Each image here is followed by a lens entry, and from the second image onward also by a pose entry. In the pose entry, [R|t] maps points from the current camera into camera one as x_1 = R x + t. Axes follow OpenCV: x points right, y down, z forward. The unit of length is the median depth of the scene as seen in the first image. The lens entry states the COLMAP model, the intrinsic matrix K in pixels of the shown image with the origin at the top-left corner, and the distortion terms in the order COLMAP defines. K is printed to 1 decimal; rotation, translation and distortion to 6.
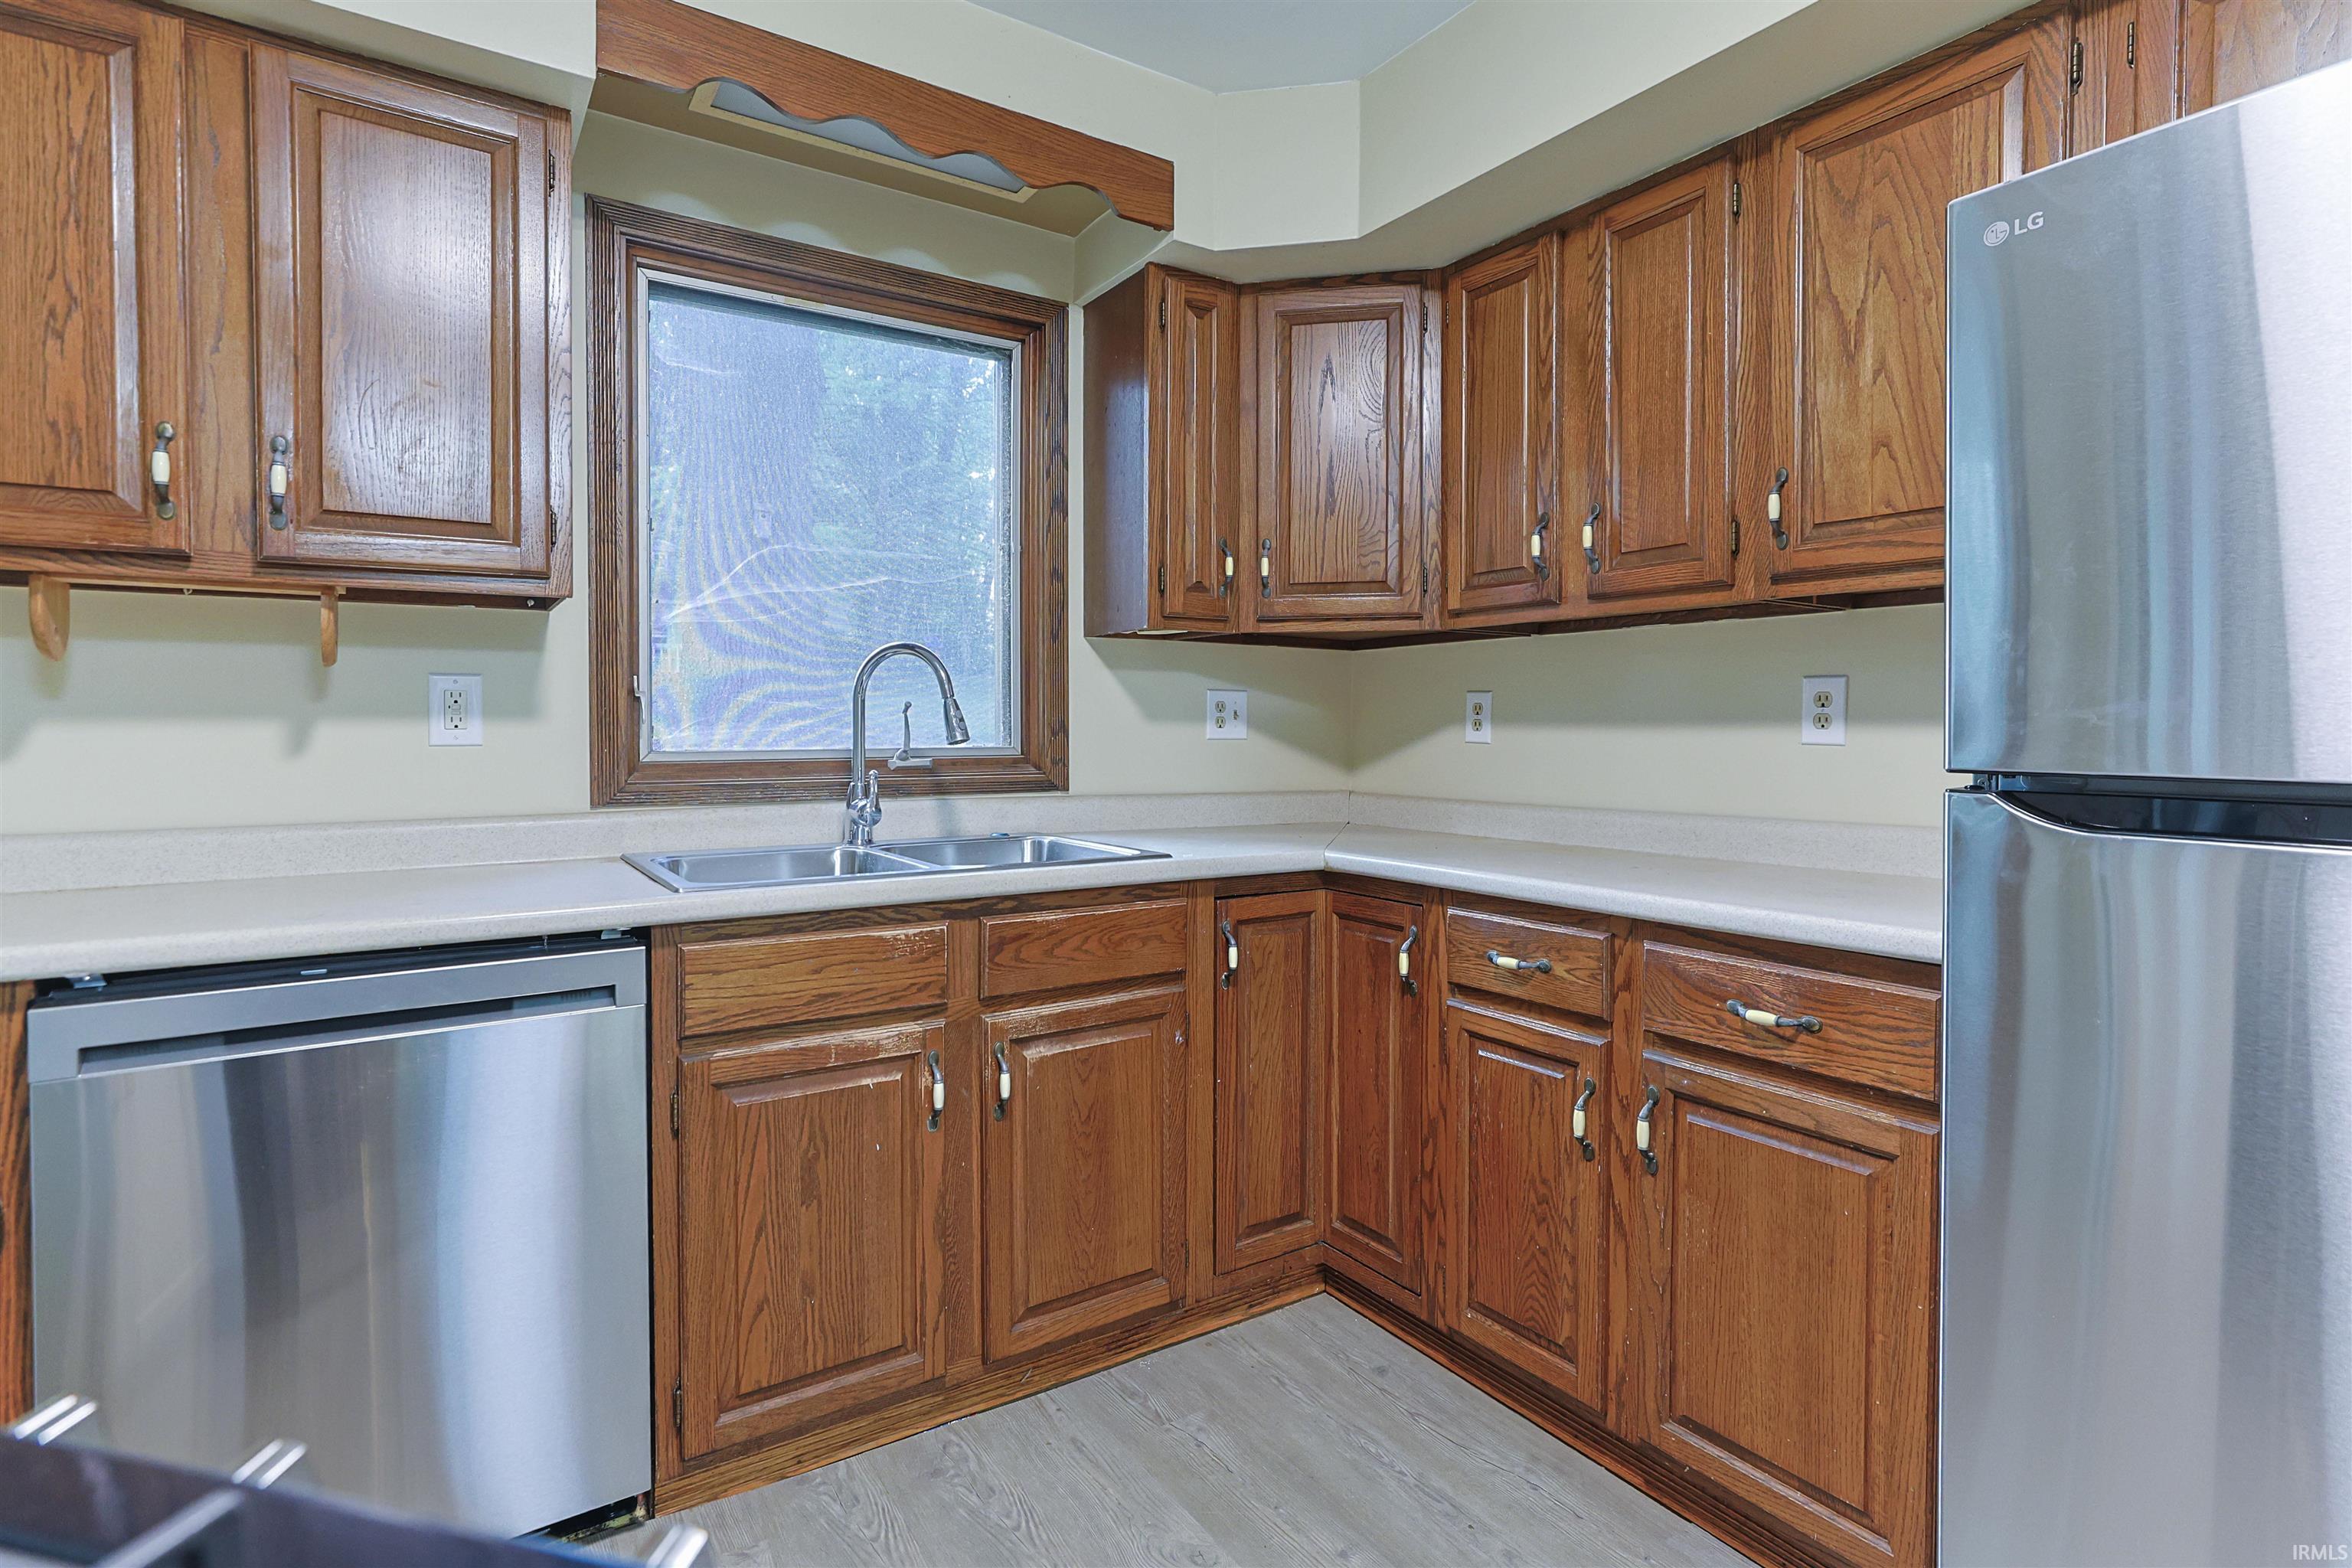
lens RADIAL K [[1159.4, 0, 1186.8], [0, 1159.4, 738.9], [0, 0, 1]] dist [-0.003020, 0.000585]
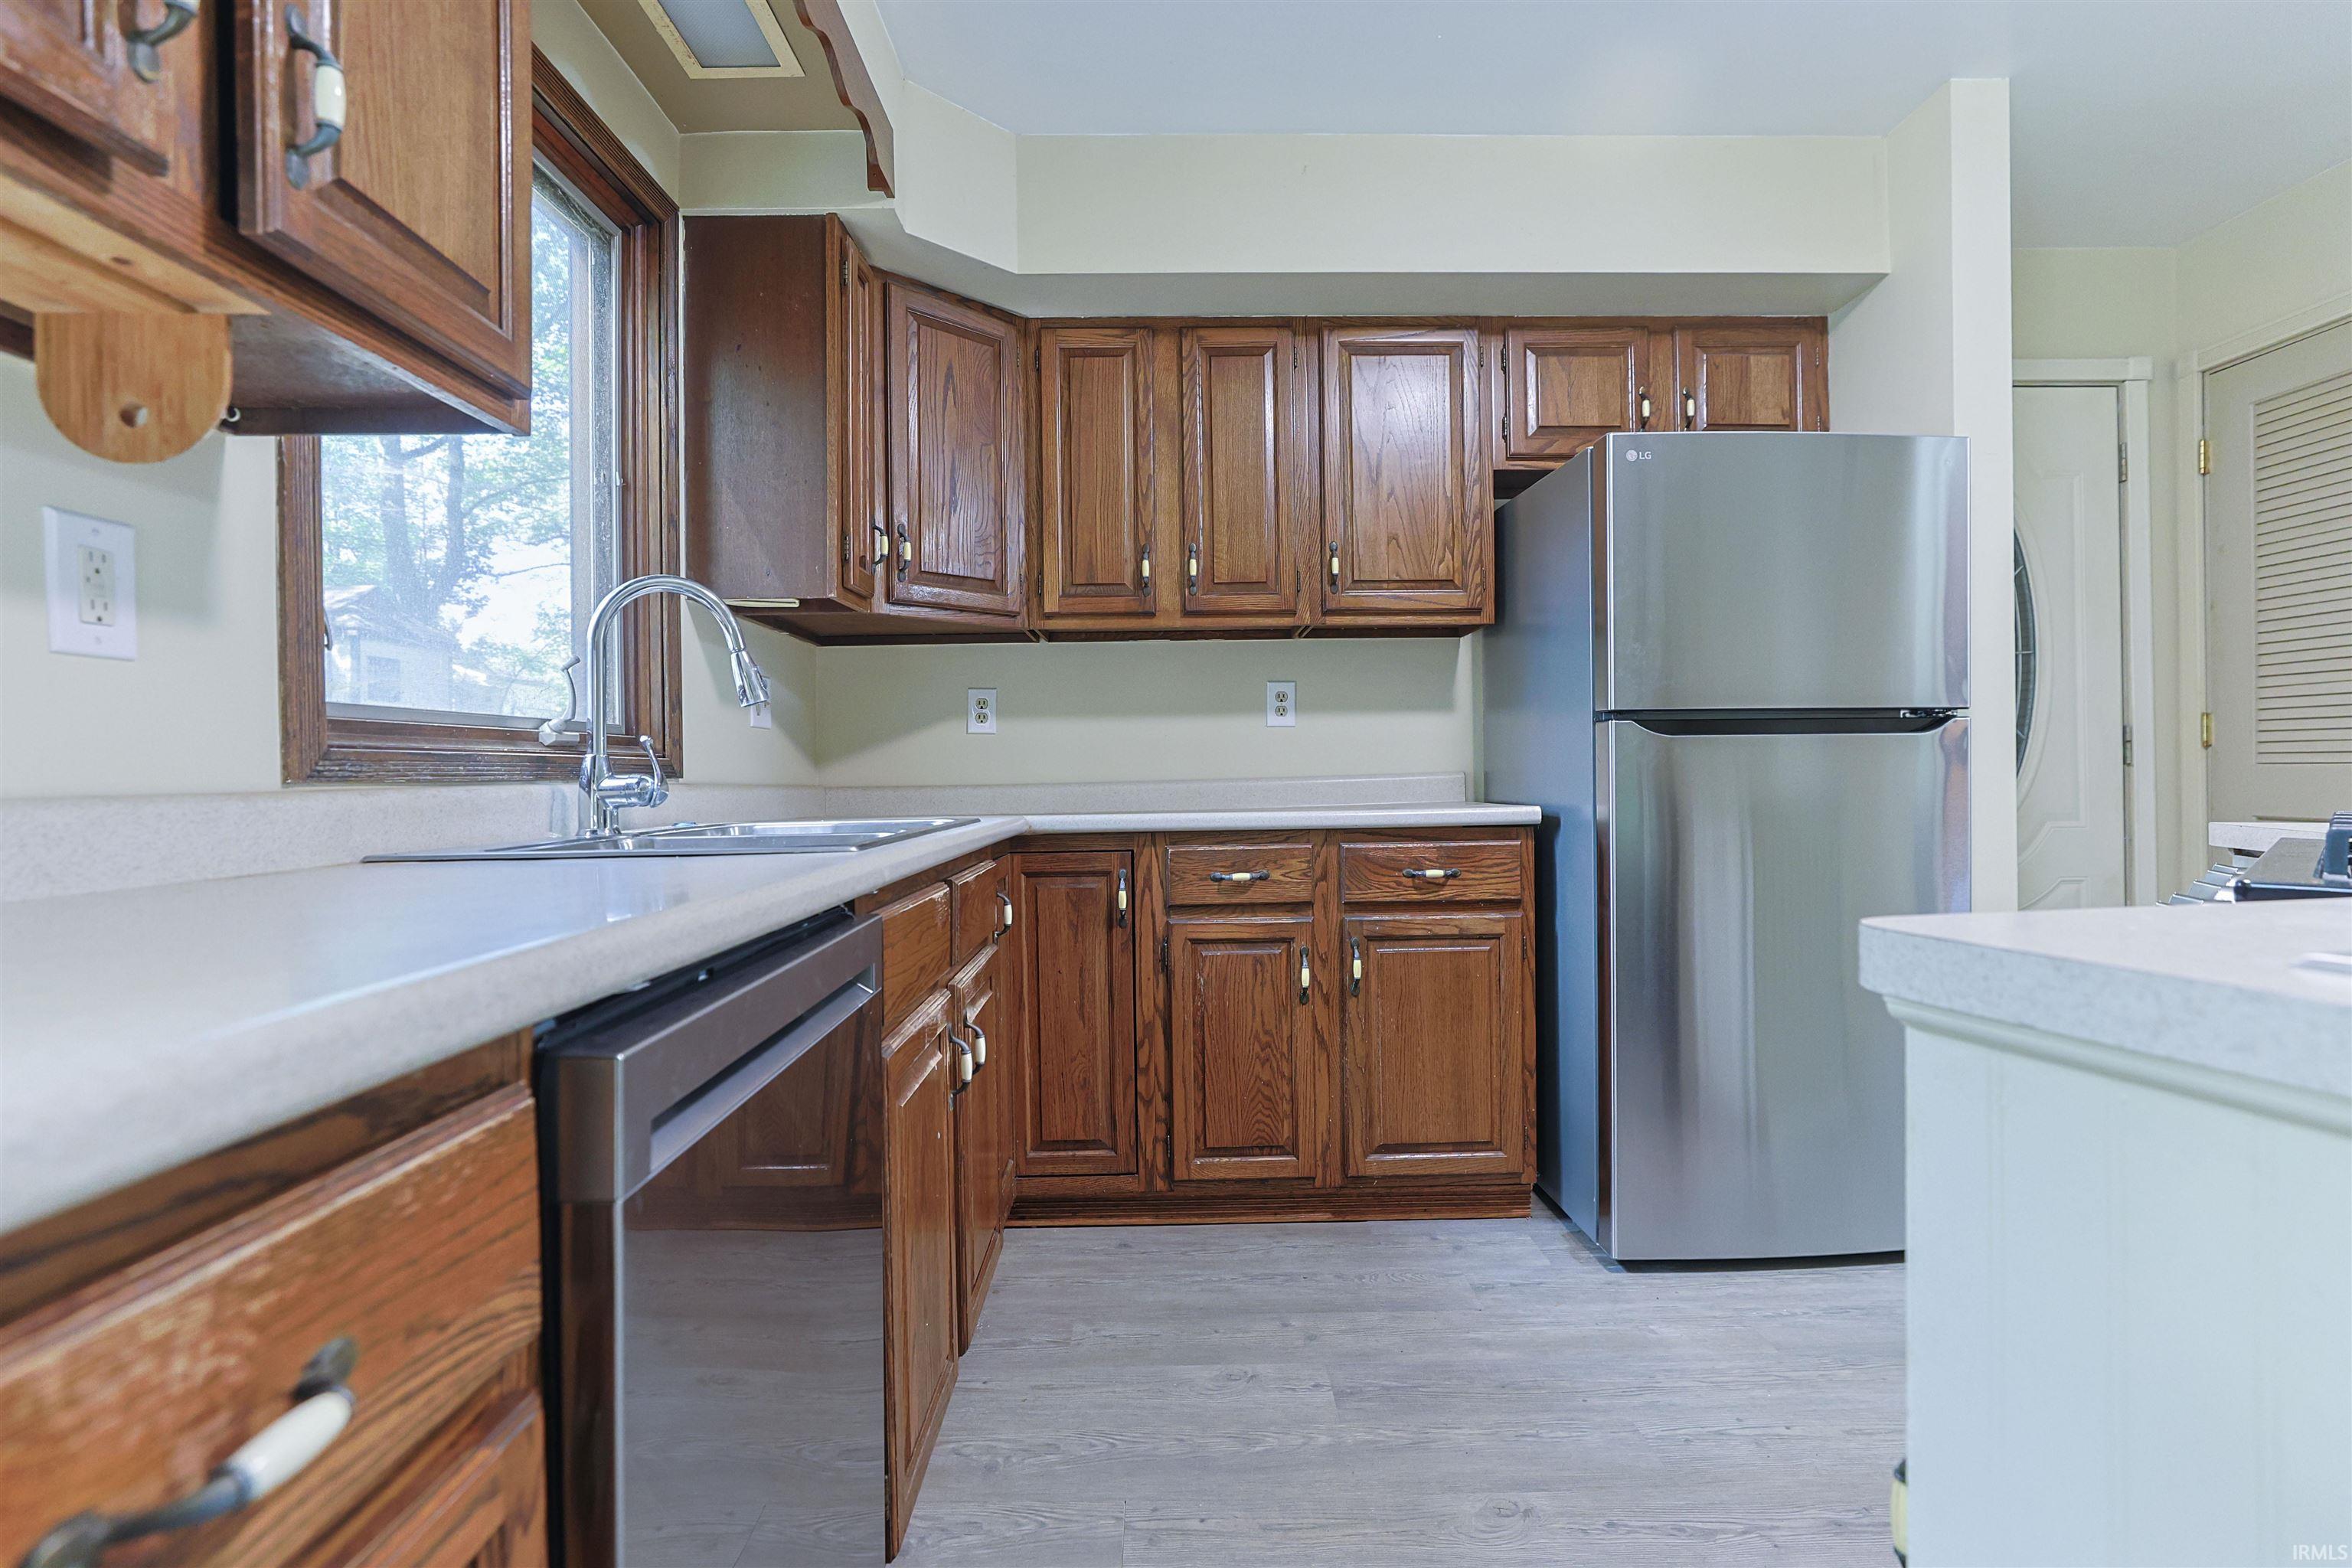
lens RADIAL K [[1121.3, 0, 1212.6], [0, 1121.3, 765.4], [0, 0, 1]] dist [-0.007074, 0.000664]
pose [[0.532008, -0.006297, 0.846716, -0.782682], [0.026196, 0.999616, -0.009026, 0.070714], [-0.846334, 0.026982, 0.531969, 0.313704]]
